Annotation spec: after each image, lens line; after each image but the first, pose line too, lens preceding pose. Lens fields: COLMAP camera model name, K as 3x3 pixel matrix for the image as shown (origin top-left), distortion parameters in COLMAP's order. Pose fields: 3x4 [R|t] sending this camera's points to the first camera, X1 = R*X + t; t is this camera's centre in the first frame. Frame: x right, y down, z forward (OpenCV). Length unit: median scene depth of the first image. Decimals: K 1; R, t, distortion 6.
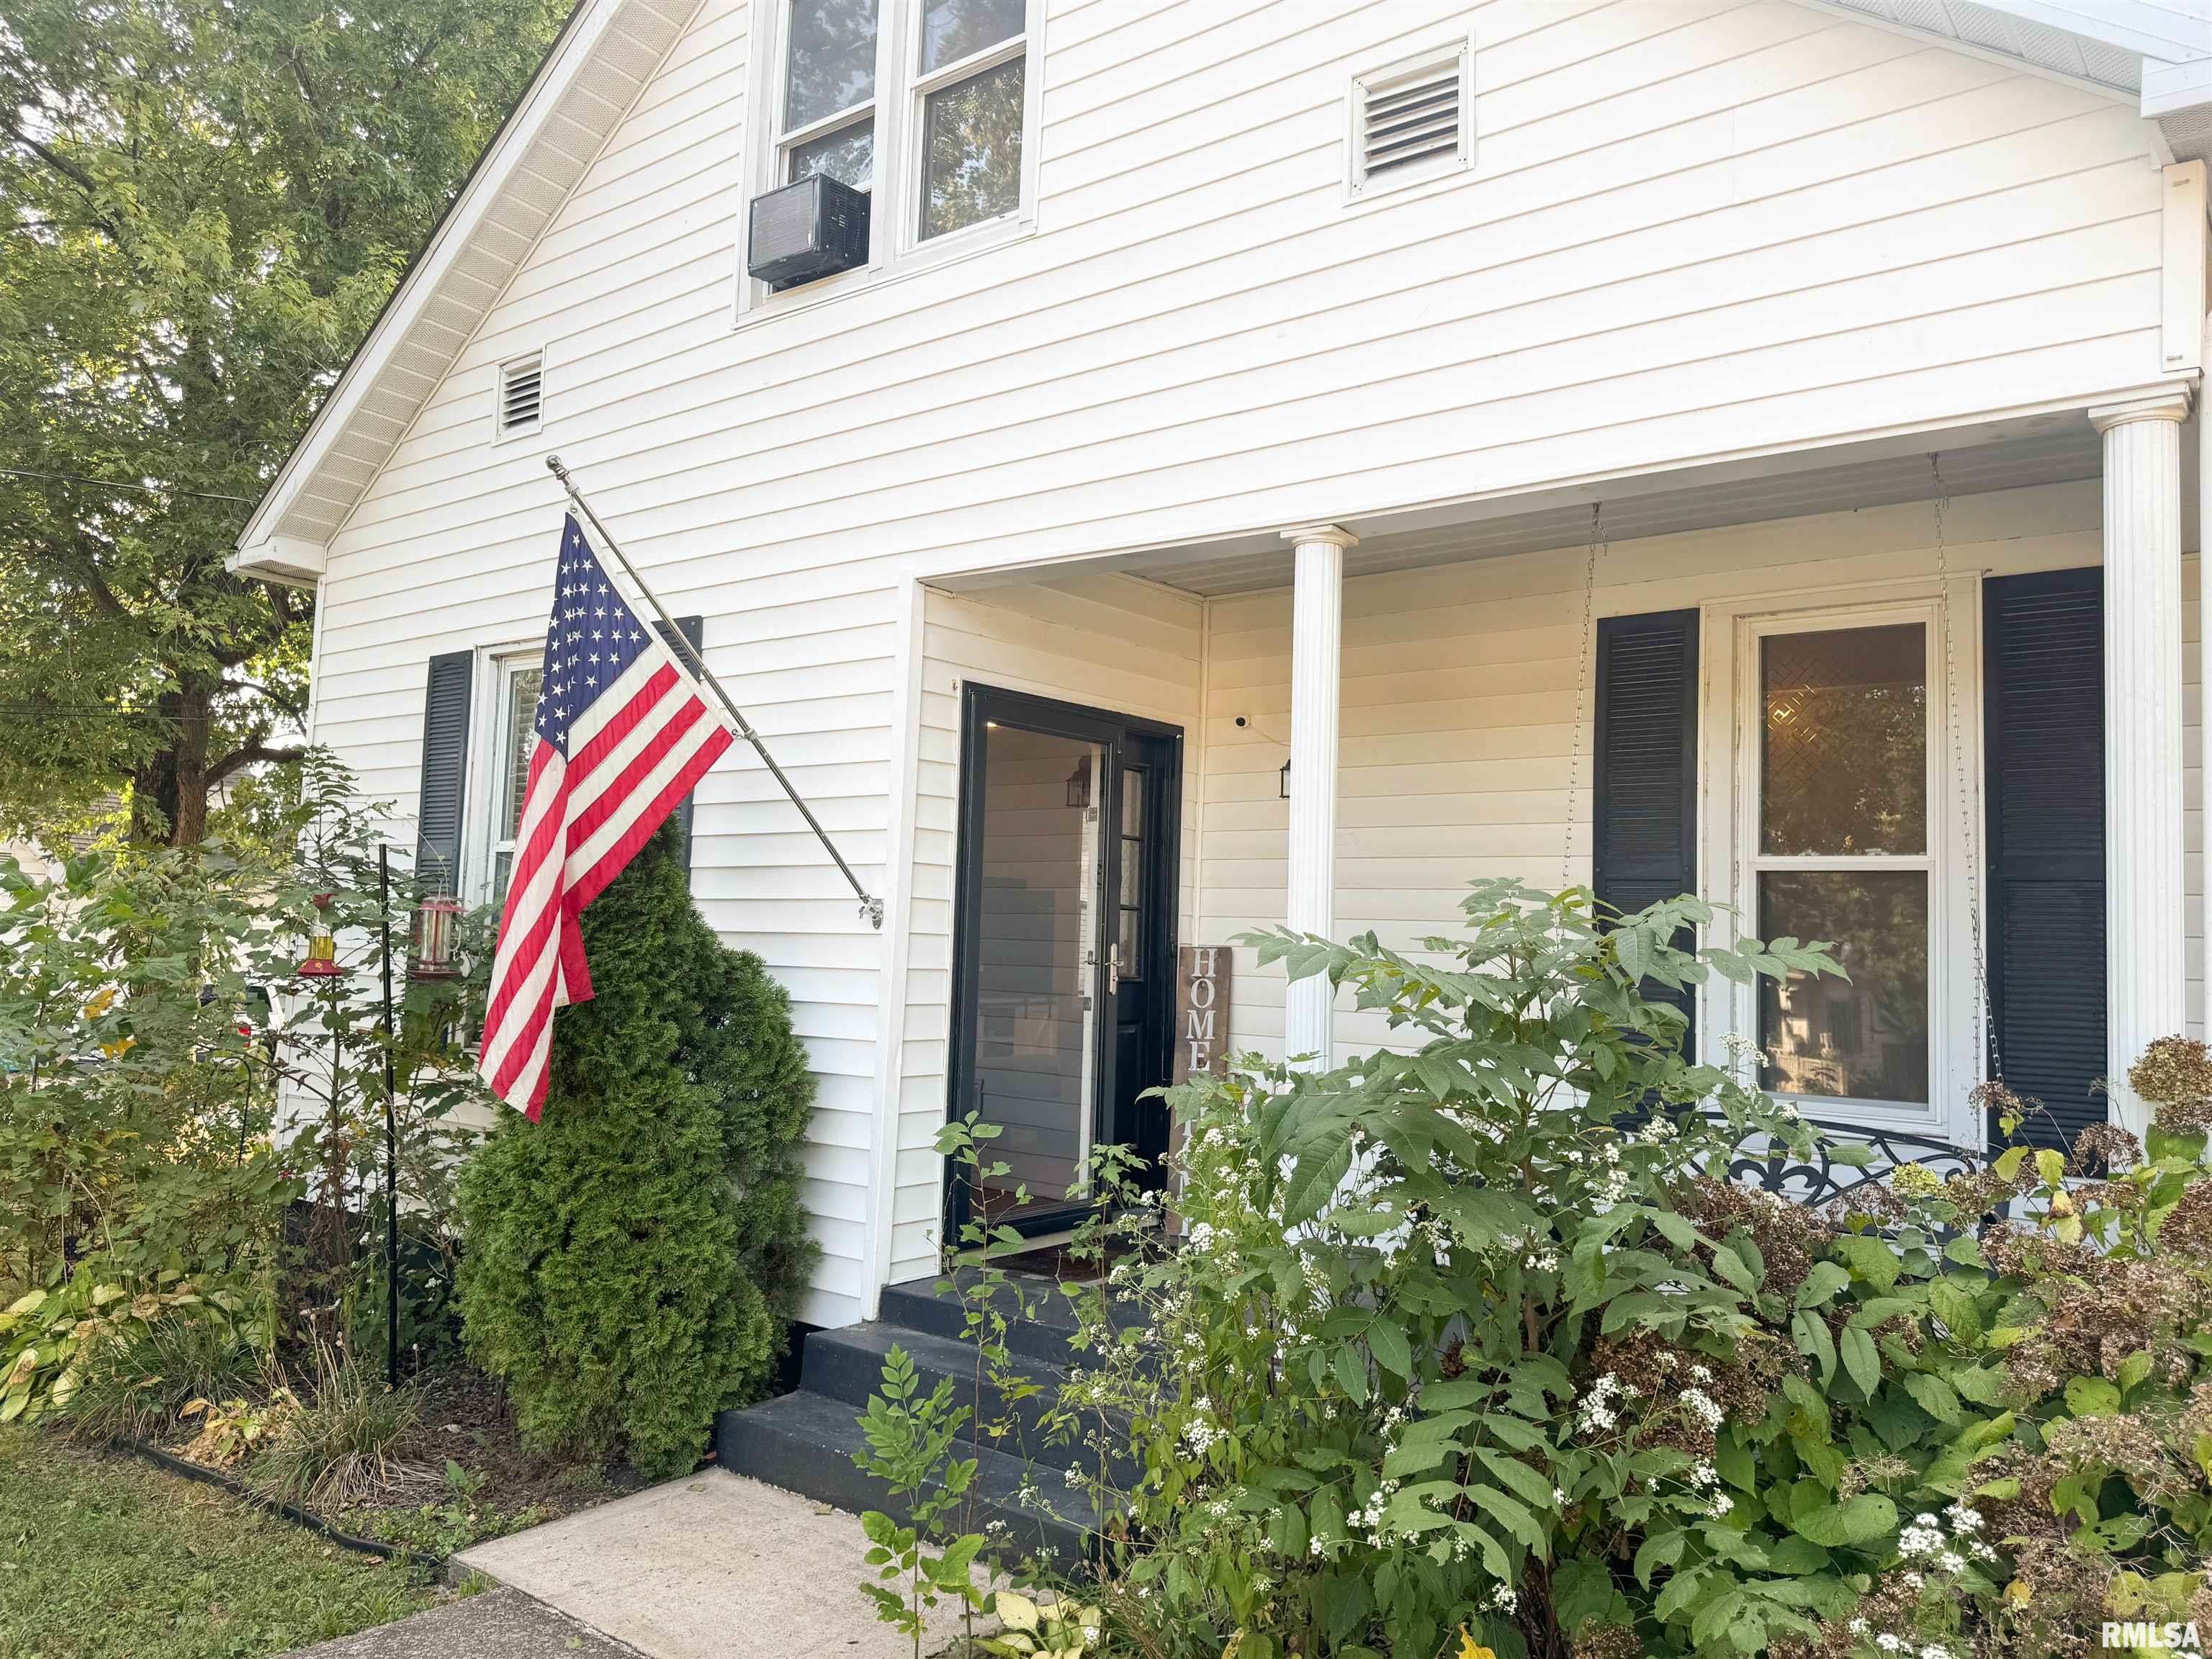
lens RADIAL K [[1618.9, 0, 1103.2], [0, 1618.9, 837.6], [0, 0, 1]] dist [0.084579, 0.000082]
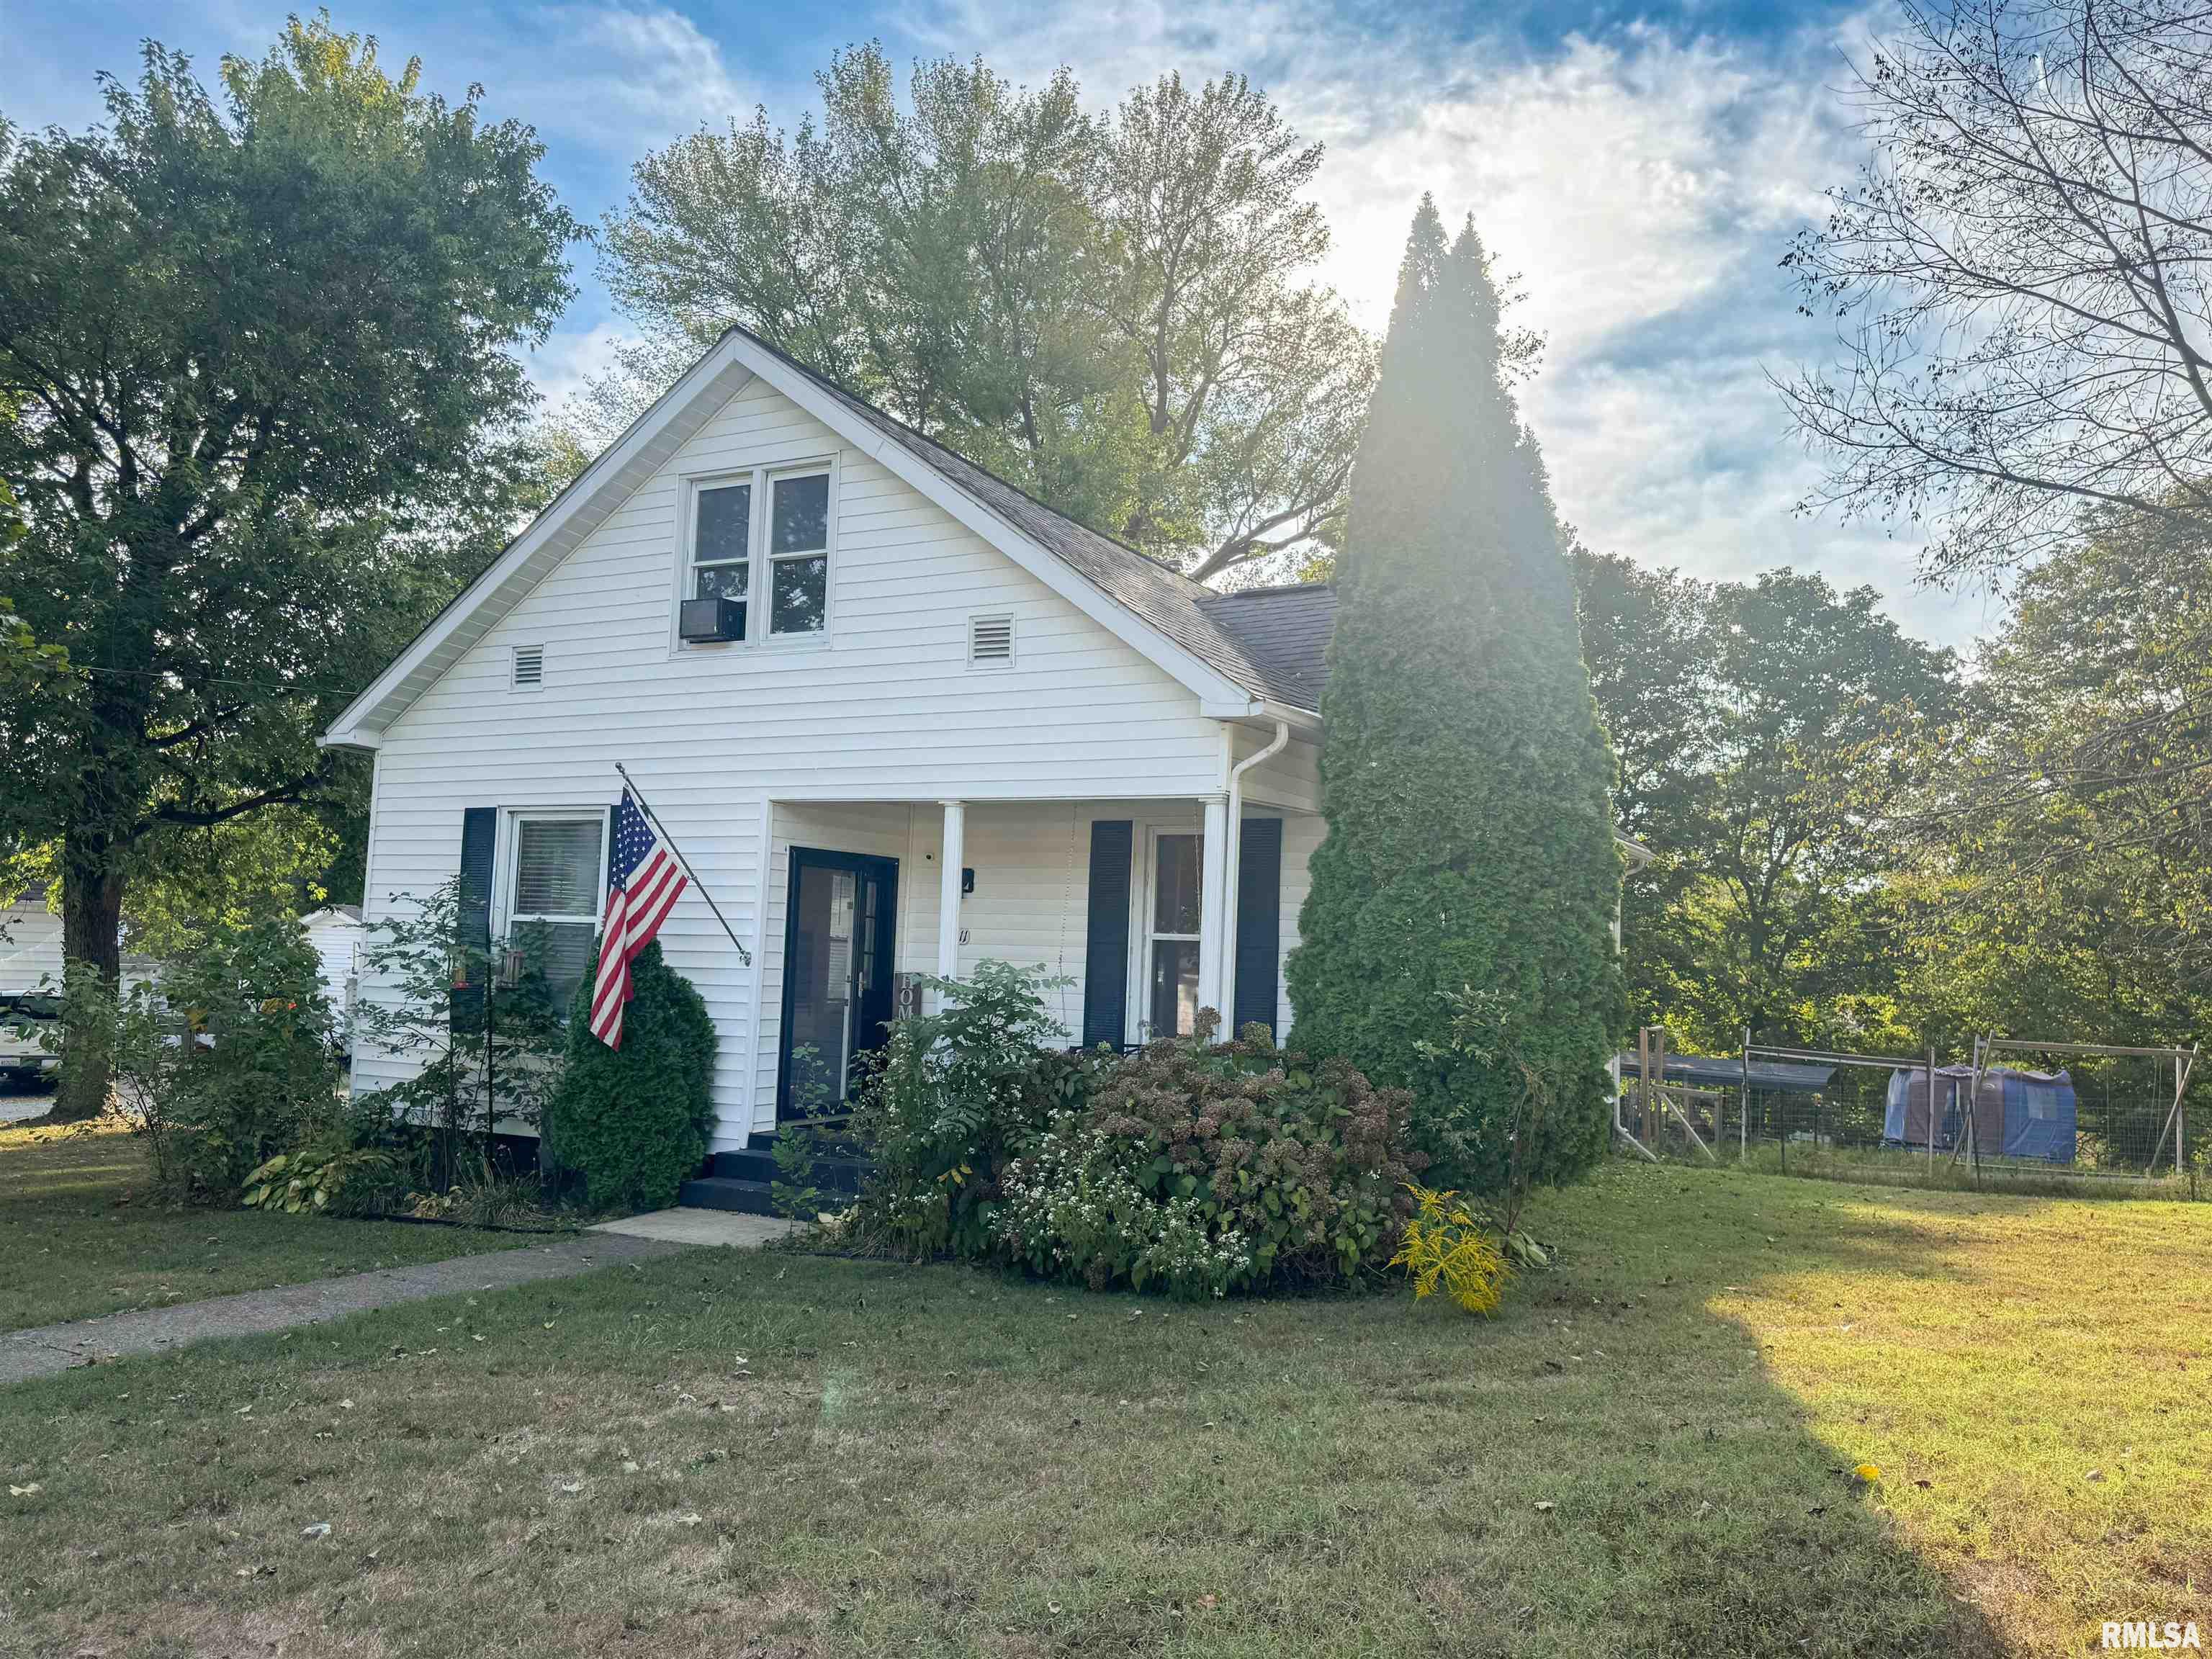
lens RADIAL K [[1618.9, 0, 1112.7], [0, 1618.9, 842.7], [0, 0, 1]] dist [0.084579, 0.000082]
pose [[0.985154, 0.012930, 0.171188, -0.036838], [-0.012050, 0.999908, -0.006179, -0.096374], [-0.171252, 0.004024, 0.985219, -1.153632]]
